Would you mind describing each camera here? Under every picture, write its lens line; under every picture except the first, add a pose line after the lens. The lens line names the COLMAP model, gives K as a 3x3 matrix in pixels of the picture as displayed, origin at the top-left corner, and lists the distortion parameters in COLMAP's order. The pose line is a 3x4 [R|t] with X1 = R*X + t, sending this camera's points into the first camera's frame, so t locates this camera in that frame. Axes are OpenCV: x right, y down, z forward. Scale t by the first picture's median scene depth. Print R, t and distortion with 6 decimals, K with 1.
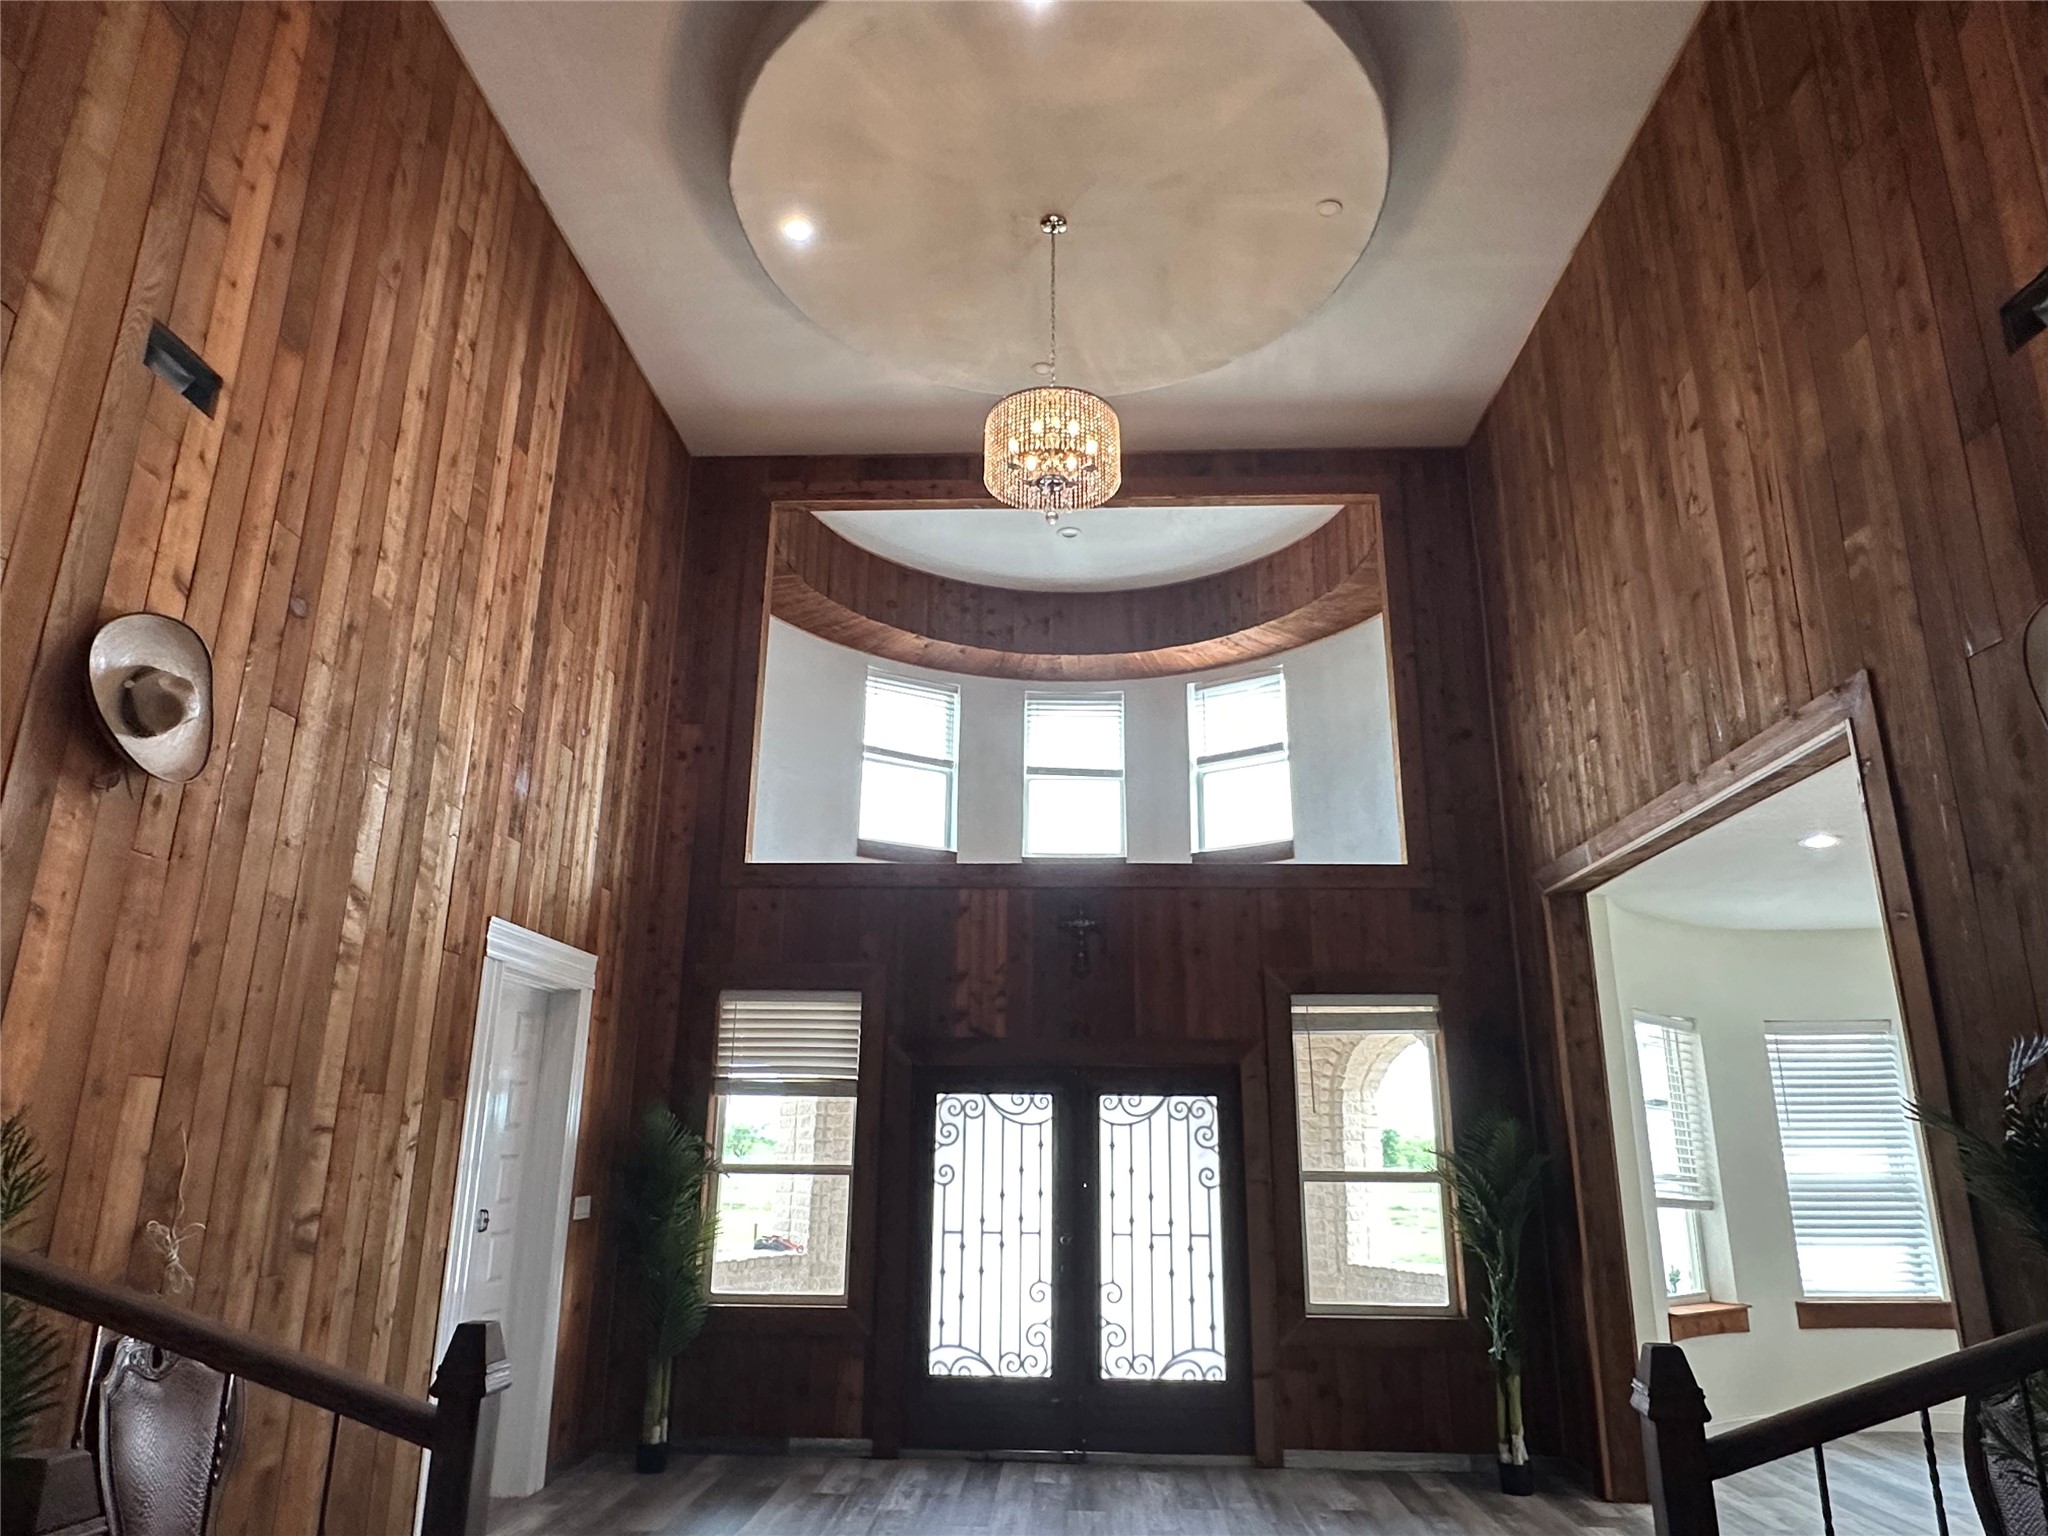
lens RADIAL K [[1268.6, 0, 1022.7], [0, 1268.6, 778.6], [0, 0, 1]] dist [-0.005067, 0.003776]
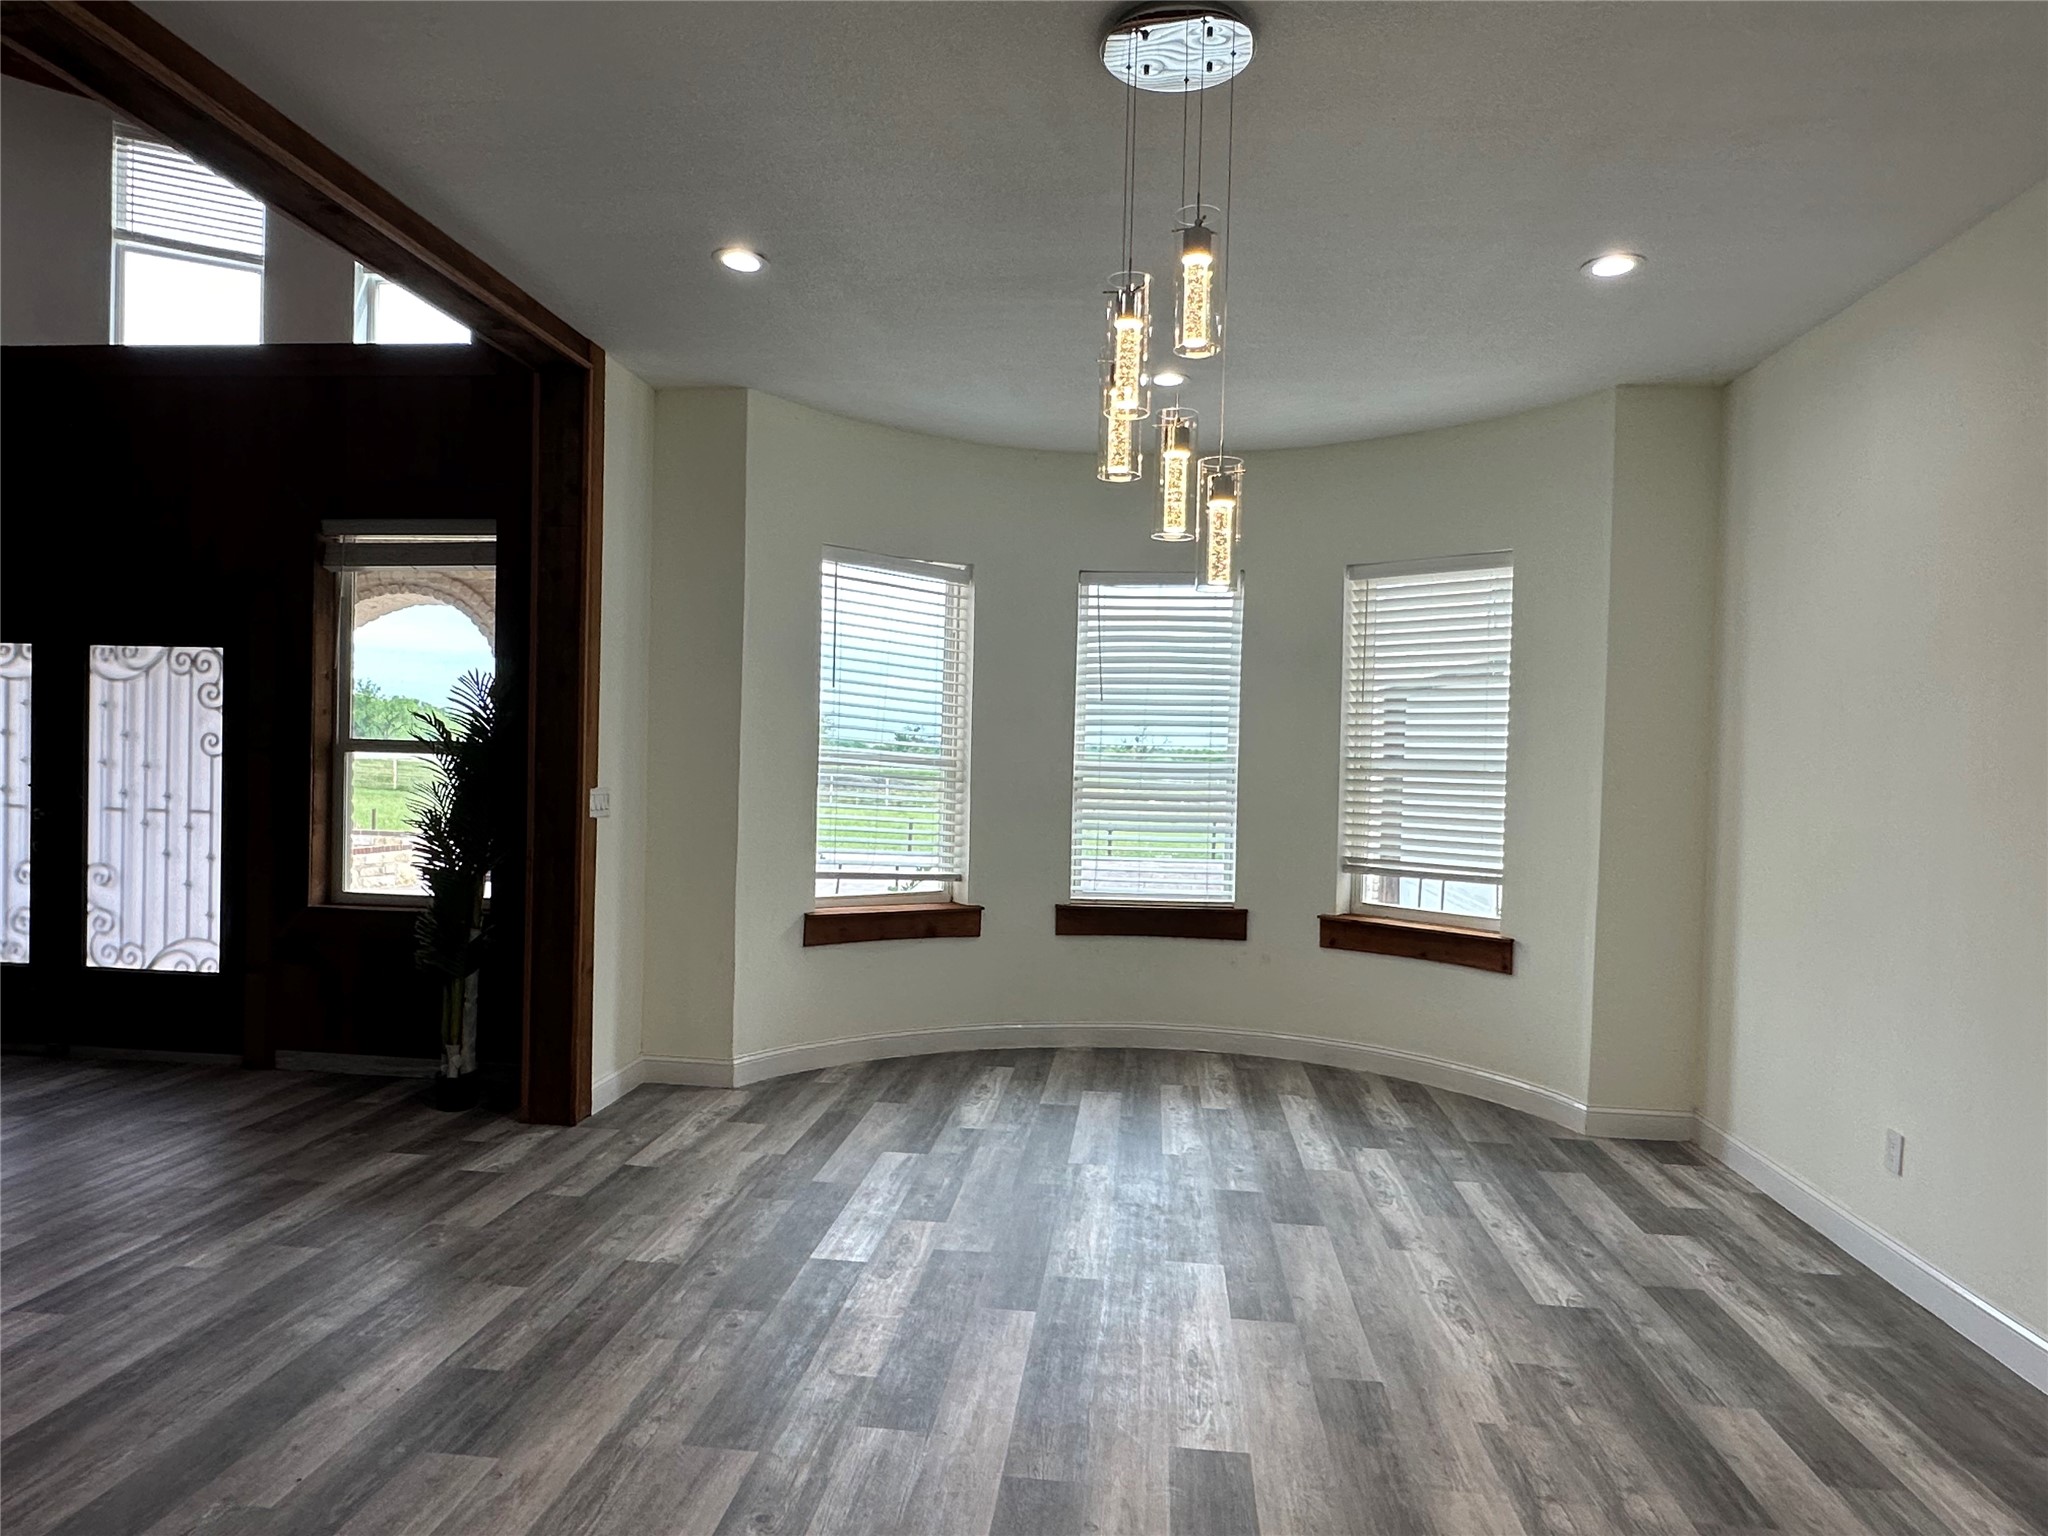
lens RADIAL K [[1268.6, 0, 1022.7], [0, 1268.6, 778.6], [0, 0, 1]] dist [-0.005067, 0.003776]
pose [[0.997510, 0.016254, -0.068629, 0.718565], [0.005079, 0.953997, 0.299772, 0.095721], [0.070344, -0.299374, 0.951539, 0.259987]]
